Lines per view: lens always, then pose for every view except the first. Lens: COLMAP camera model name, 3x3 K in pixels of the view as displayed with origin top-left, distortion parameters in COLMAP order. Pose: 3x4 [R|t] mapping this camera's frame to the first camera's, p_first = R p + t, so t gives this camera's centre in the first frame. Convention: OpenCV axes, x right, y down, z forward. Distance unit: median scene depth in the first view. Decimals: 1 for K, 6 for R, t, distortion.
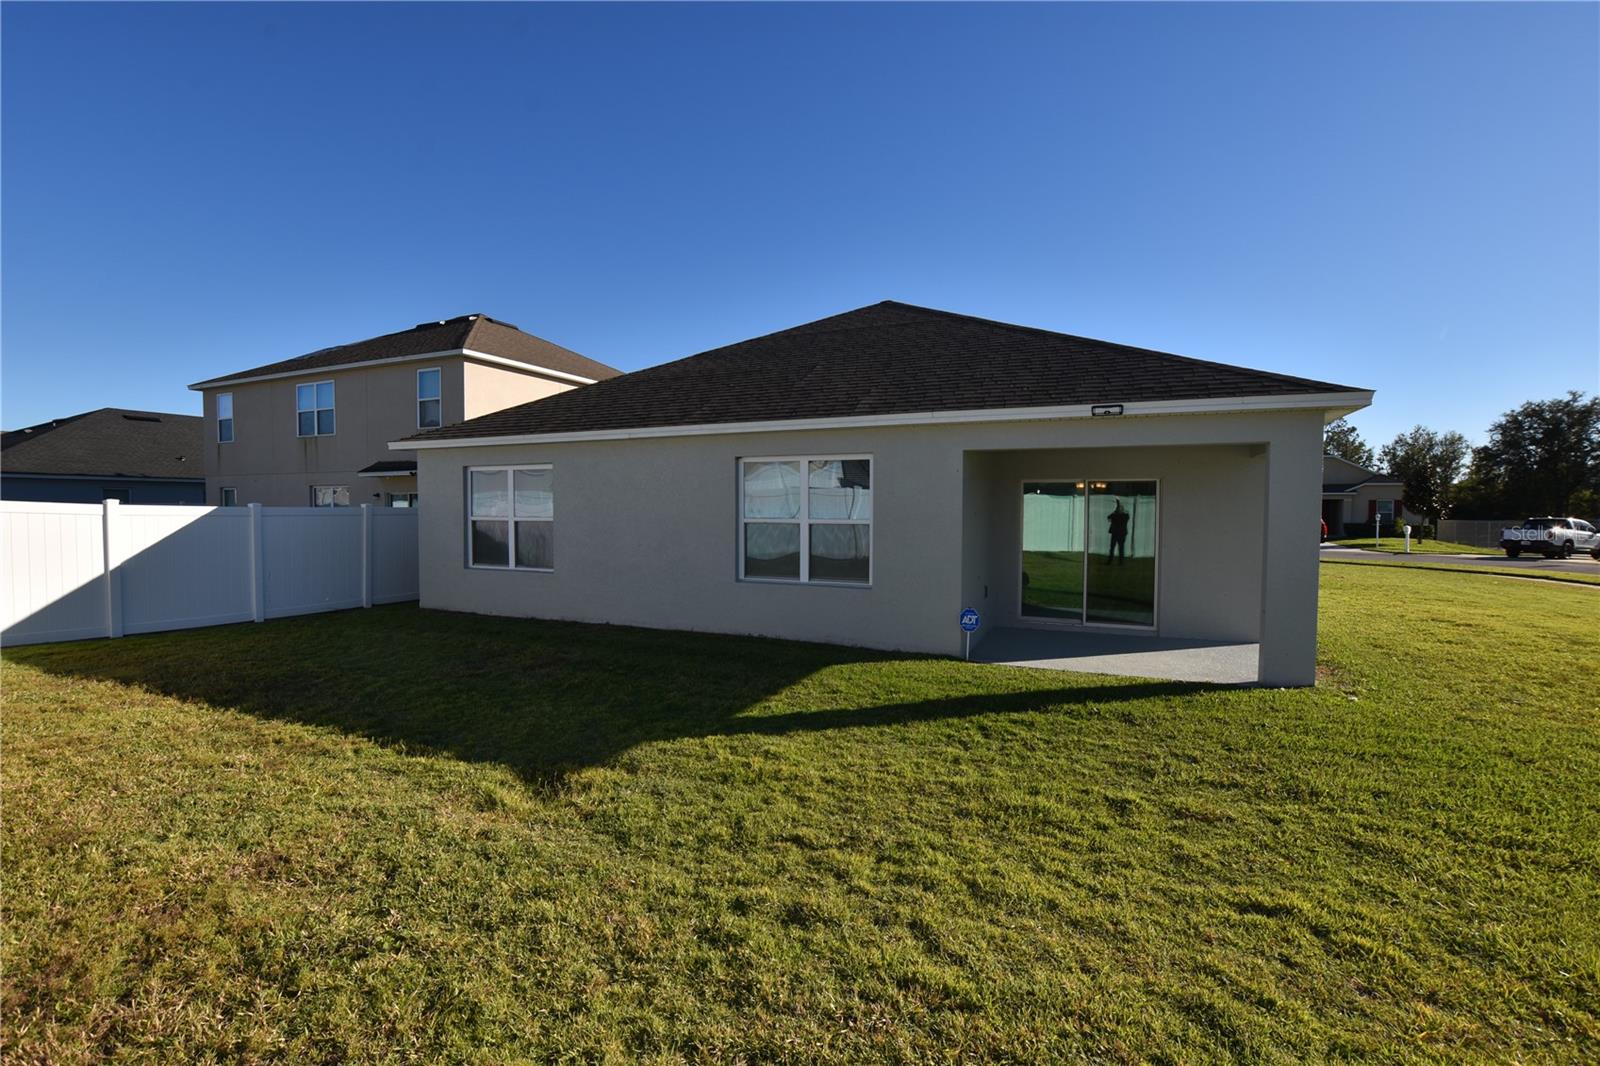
lens RADIAL K [[713.9, 0, 800.6], [0, 713.9, 535.9], [0, 0, 1]] dist [-0.022873, 0.003877]
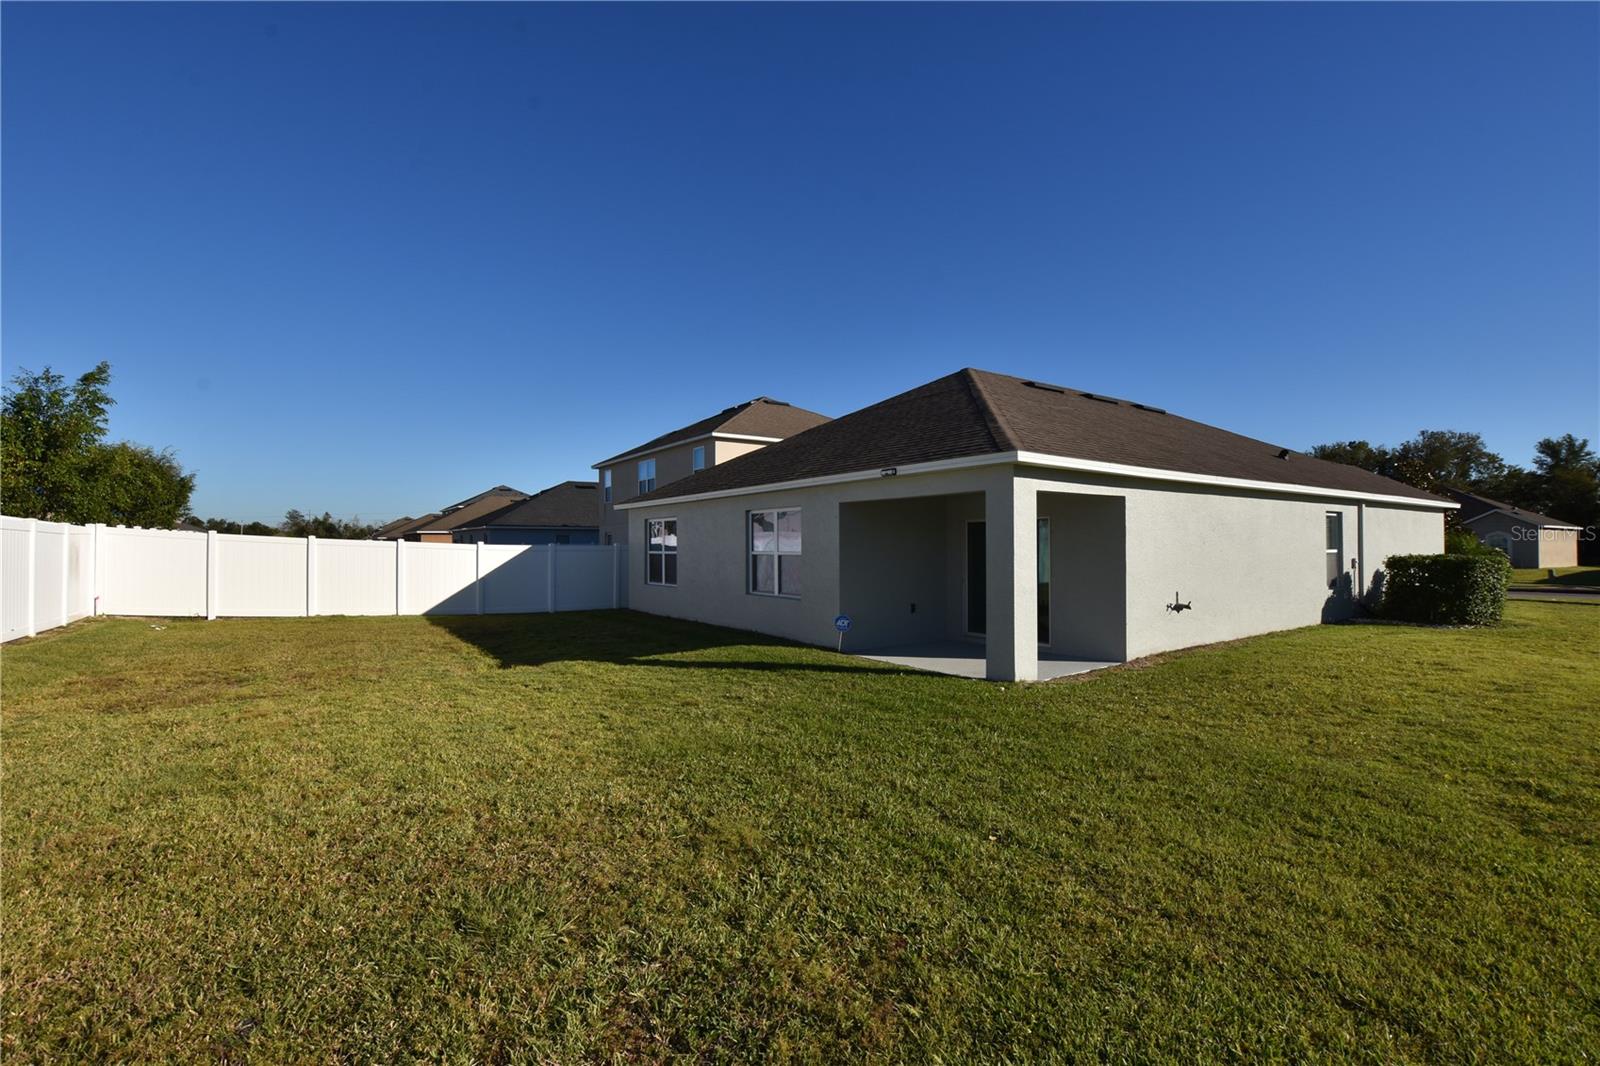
lens RADIAL K [[713.9, 0, 800.5], [0, 713.9, 536.2], [0, 0, 1]] dist [-0.022873, 0.003877]
pose [[0.860401, -0.012281, -0.509469, 0.667289], [-0.014735, 0.998692, -0.048958, 0.013291], [0.509404, 0.049631, 0.859095, -0.191410]]
